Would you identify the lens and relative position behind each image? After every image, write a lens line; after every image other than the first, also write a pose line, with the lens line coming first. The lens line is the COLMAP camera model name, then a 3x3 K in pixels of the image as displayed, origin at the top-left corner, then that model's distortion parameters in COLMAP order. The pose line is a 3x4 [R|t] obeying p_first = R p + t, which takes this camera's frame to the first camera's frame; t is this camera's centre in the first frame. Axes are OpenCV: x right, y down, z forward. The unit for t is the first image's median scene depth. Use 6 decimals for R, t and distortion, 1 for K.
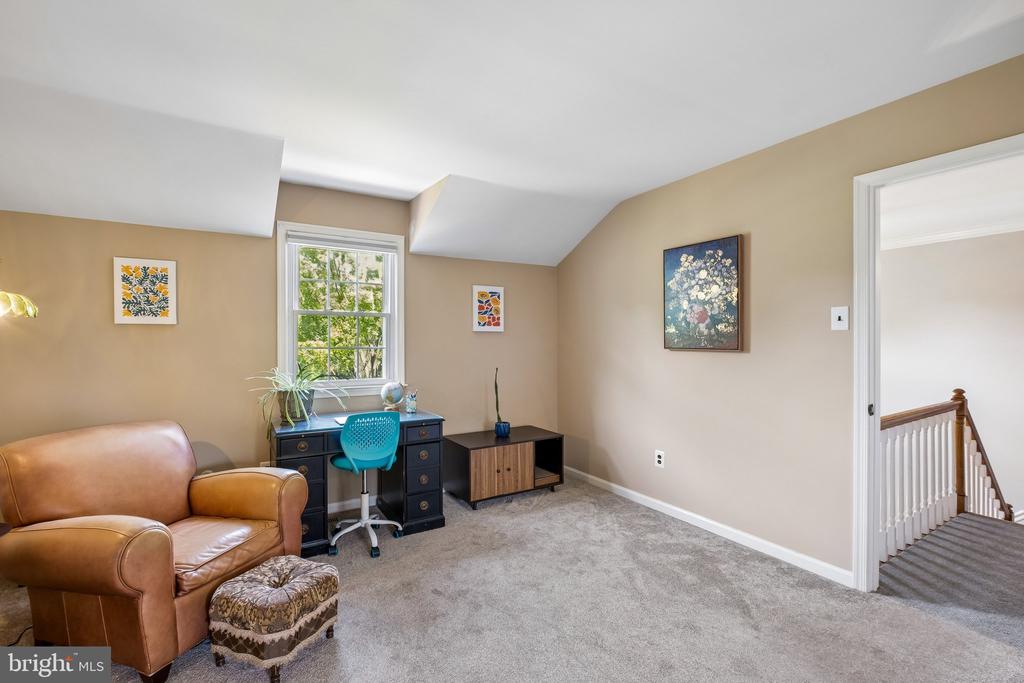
lens RADIAL K [[449.1, 0, 511.4], [0, 449.1, 343.7], [0, 0, 1]] dist [-0.003616, 0.000177]
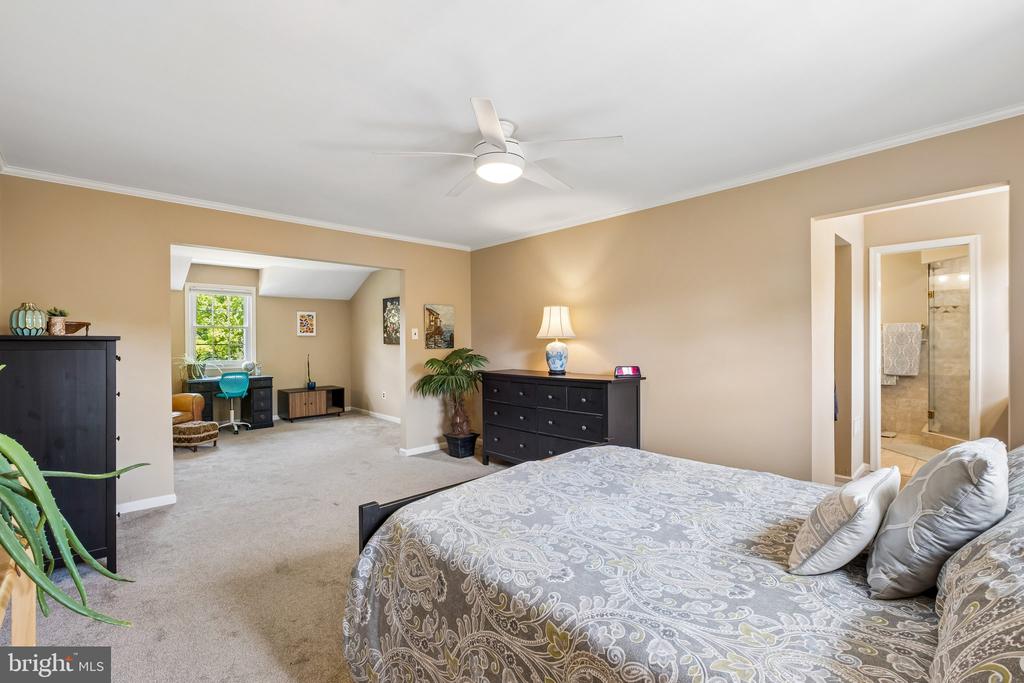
lens RADIAL K [[449.1, 0, 508.0], [0, 449.1, 341.9], [0, 0, 1]] dist [-0.003616, 0.000177]
pose [[0.979675, -0.002891, 0.200571, 0.497362], [0.002738, 0.999996, 0.001039, -0.000650], [-0.200573, -0.000468, 0.979679, -1.267062]]
